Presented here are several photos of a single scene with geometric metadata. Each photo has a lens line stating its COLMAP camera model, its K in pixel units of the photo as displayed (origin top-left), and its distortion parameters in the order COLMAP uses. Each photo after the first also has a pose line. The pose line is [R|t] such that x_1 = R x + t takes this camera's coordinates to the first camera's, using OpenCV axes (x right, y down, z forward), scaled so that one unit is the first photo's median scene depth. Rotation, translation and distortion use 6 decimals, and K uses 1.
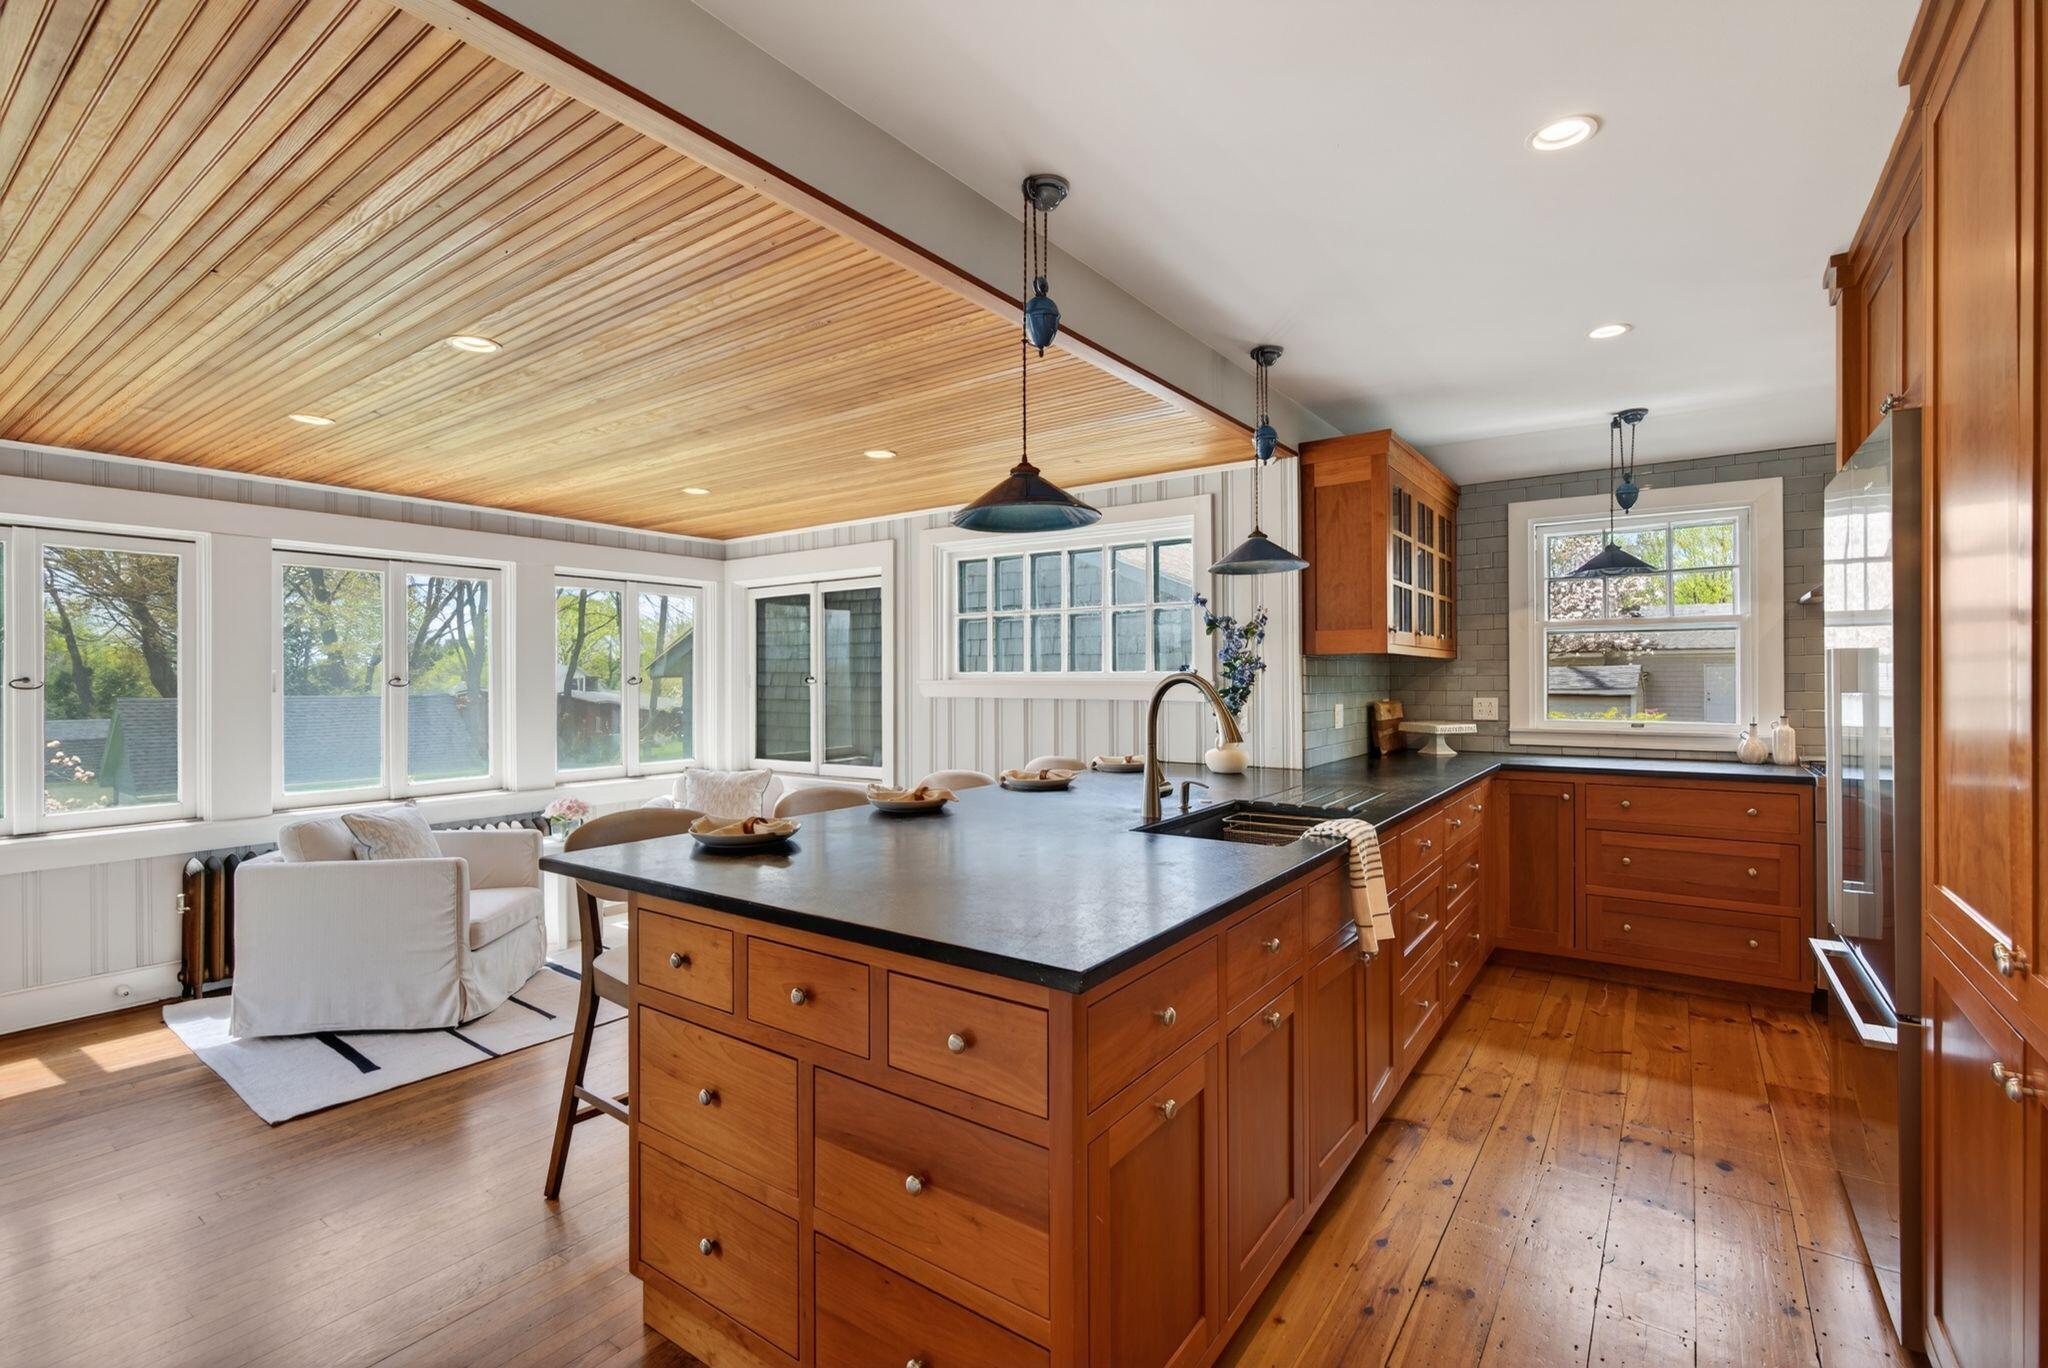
lens RADIAL K [[921.6, 0, 1027.2], [0, 921.6, 671.6], [0, 0, 1]] dist [-0.001260, 0.000349]
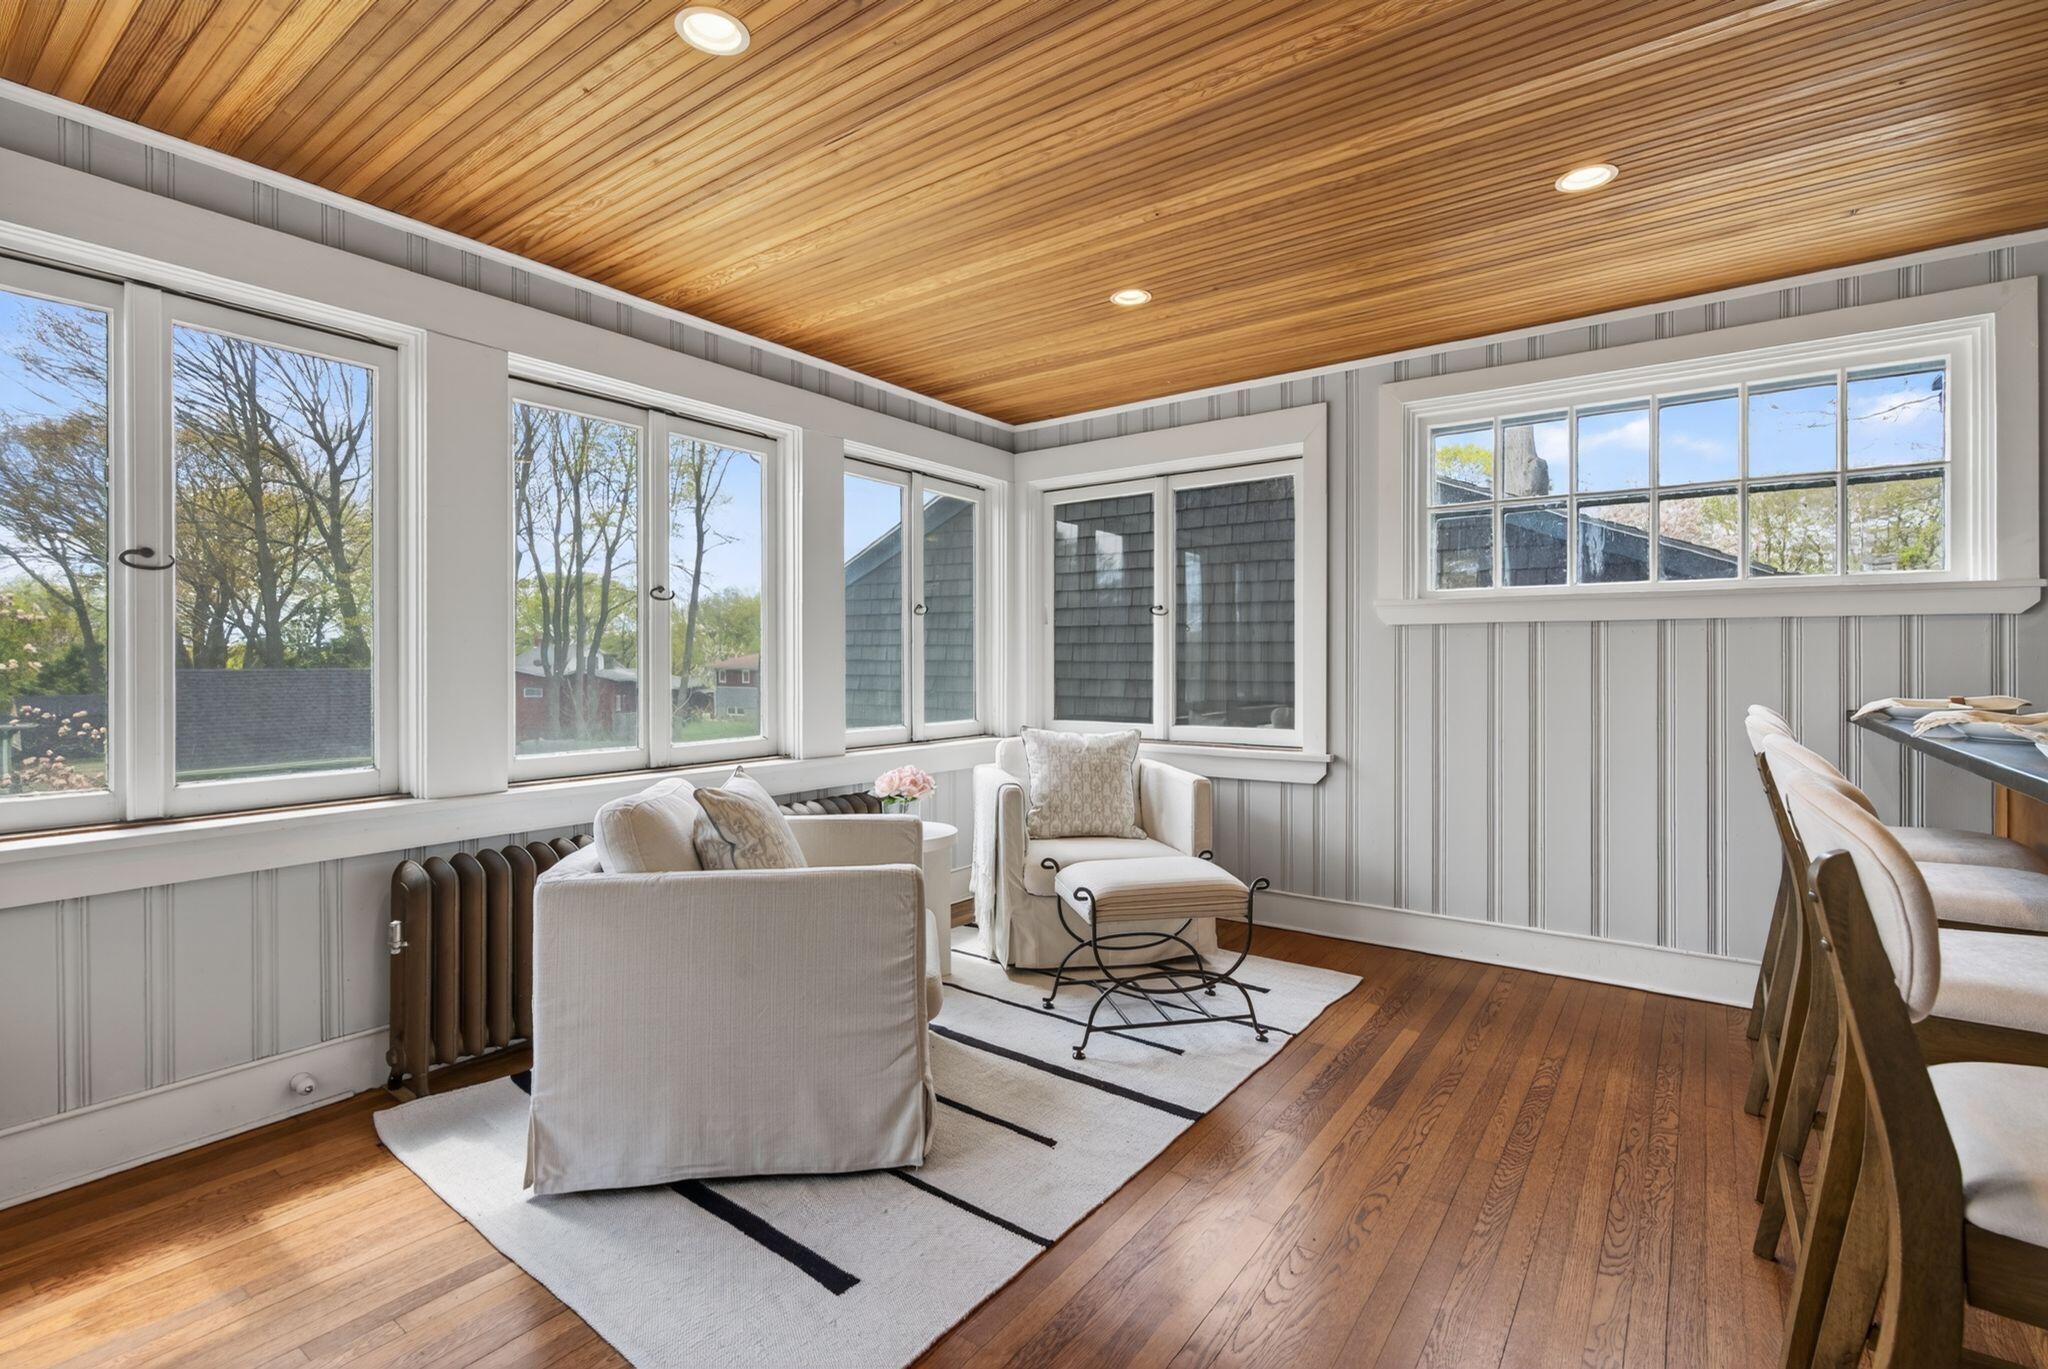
lens RADIAL K [[931.7, 0, 1025.5], [0, 931.7, 655.6], [0, 0, 1]] dist [0.003115, 0.000444]
pose [[0.999909, 0.003829, -0.012919, -0.453052], [-0.003800, 0.999990, 0.002261, 0.060482], [0.012927, -0.002212, 0.999914, 0.361033]]
